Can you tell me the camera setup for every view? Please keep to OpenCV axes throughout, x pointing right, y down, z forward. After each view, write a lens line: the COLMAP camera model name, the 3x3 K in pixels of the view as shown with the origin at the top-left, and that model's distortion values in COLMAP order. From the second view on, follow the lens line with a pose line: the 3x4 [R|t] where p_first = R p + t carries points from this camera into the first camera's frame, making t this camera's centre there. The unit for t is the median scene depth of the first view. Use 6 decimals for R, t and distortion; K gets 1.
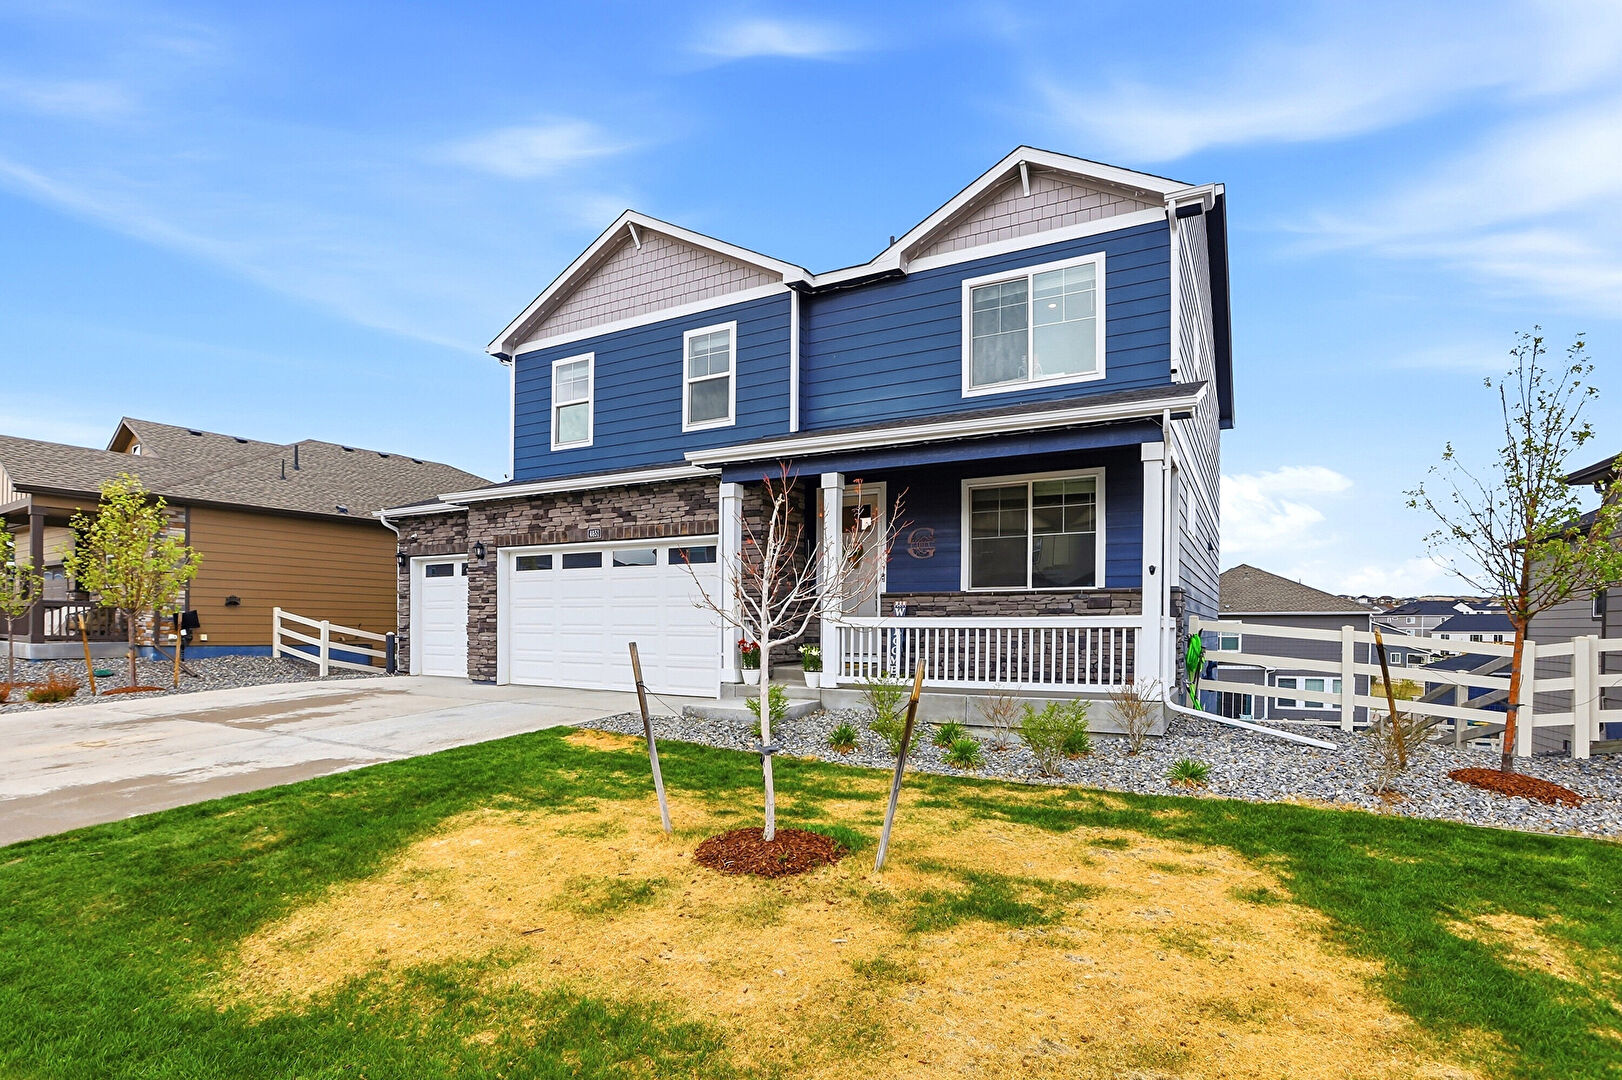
lens RADIAL K [[829.2, 0, 762.3], [0, 829.2, 629.6], [0, 0, 1]] dist [-0.021856, -0.000175]
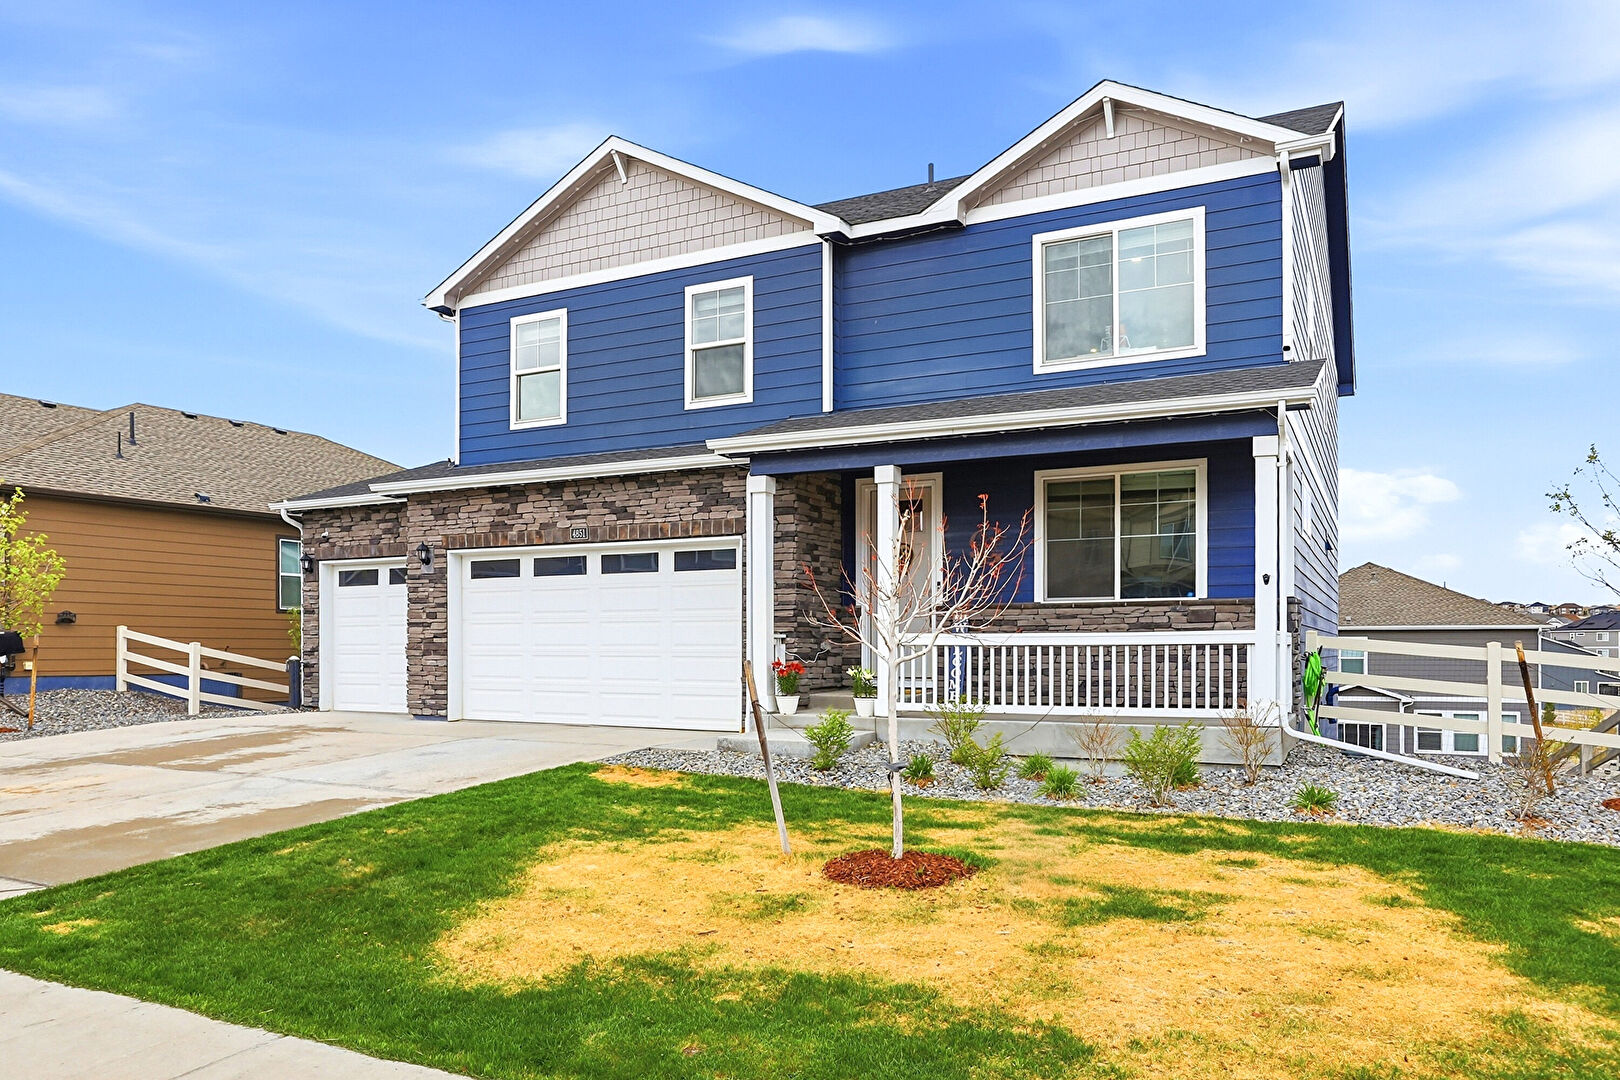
lens RADIAL K [[1179.3, 0, 701.9], [0, 1179.3, 634.1], [0, 0, 1]] dist [-0.002077, 0.005226]
pose [[0.999884, -0.005290, 0.014300, -0.116483], [0.005524, 0.999851, -0.016359, 0.003602], [-0.014212, 0.016437, 0.999764, -0.196532]]
